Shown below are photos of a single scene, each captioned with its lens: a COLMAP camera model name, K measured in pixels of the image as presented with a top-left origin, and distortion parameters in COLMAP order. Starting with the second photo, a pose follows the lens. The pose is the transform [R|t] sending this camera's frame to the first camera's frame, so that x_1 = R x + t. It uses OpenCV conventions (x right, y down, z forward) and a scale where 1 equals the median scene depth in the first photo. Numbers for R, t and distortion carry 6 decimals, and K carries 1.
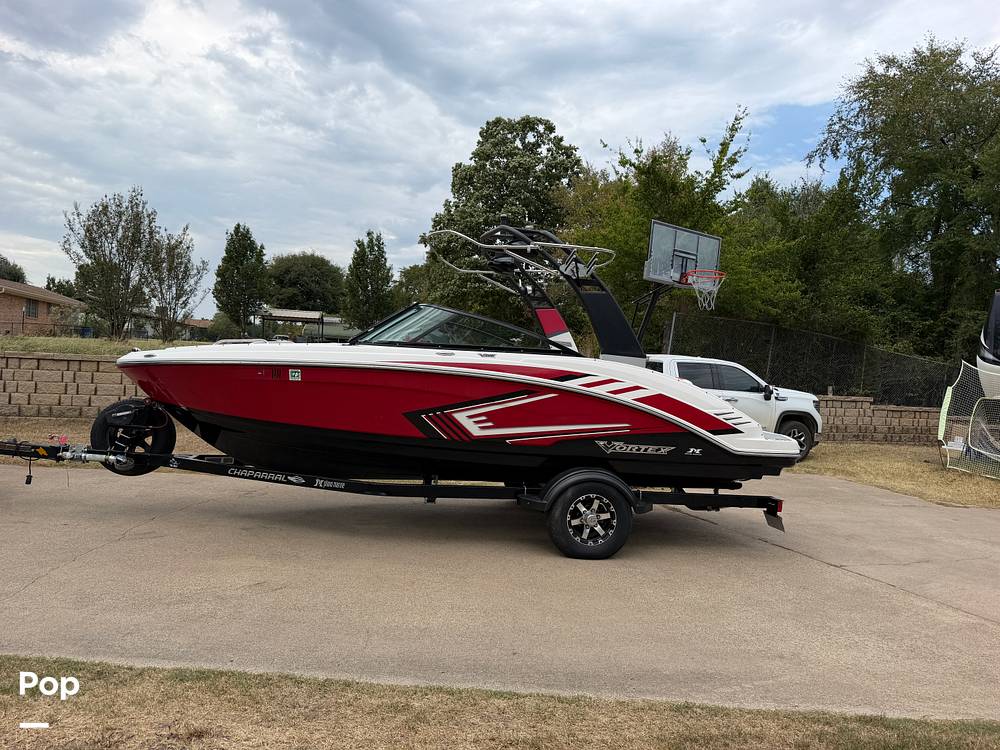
lens RADIAL K [[718.4, 0, 492.0], [0, 718.4, 374.2], [0, 0, 1]] dist [0.038890, -0.060456]
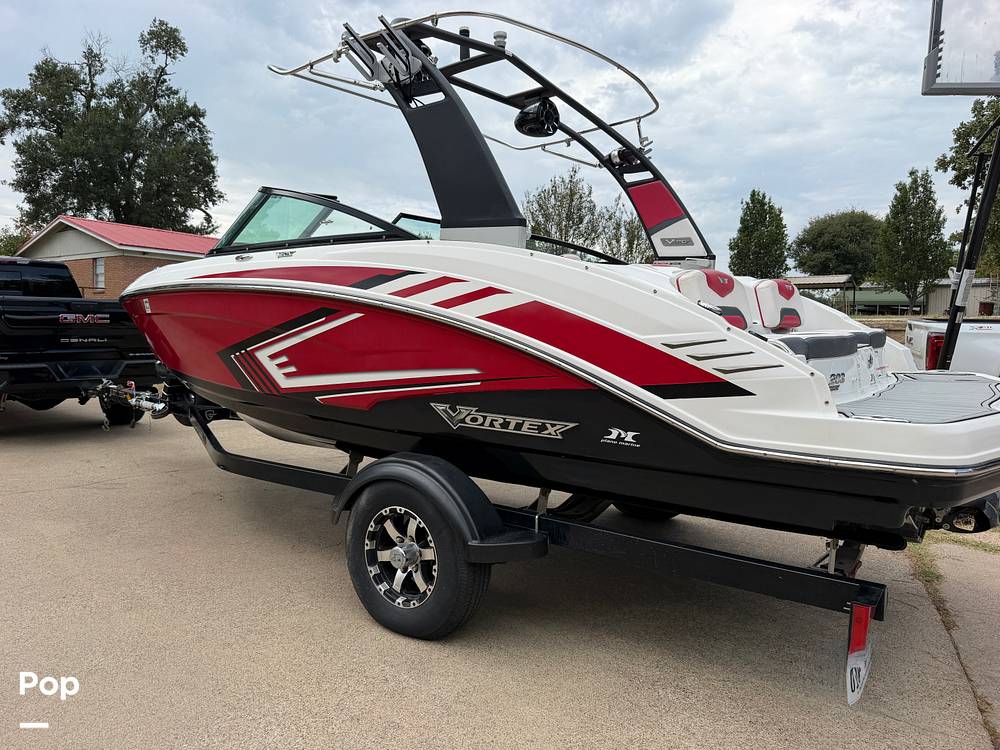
lens RADIAL K [[718.4, 0, 492.0], [0, 718.4, 374.2], [0, 0, 1]] dist [0.038890, -0.060456]
pose [[0.703077, 0.000532, -0.711113, 0.526076], [0.016269, 0.999726, 0.016833, 0.063903], [0.710927, -0.023404, 0.702876, 0.666889]]
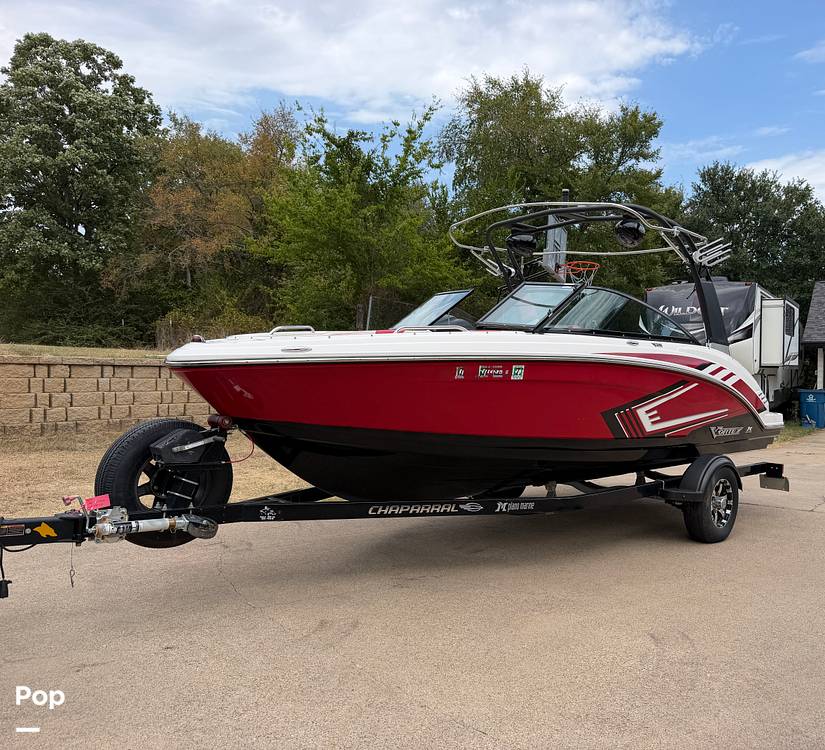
lens RADIAL K [[704.0, 0, 458.3], [0, 704.0, 407.7], [0, 0, 1]] dist [0.002949, -0.016750]
pose [[0.760368, -0.062537, 0.646475, -0.774587], [0.010725, 0.996427, 0.083776, -0.024058], [-0.649404, -0.056767, 0.758321, 0.449066]]
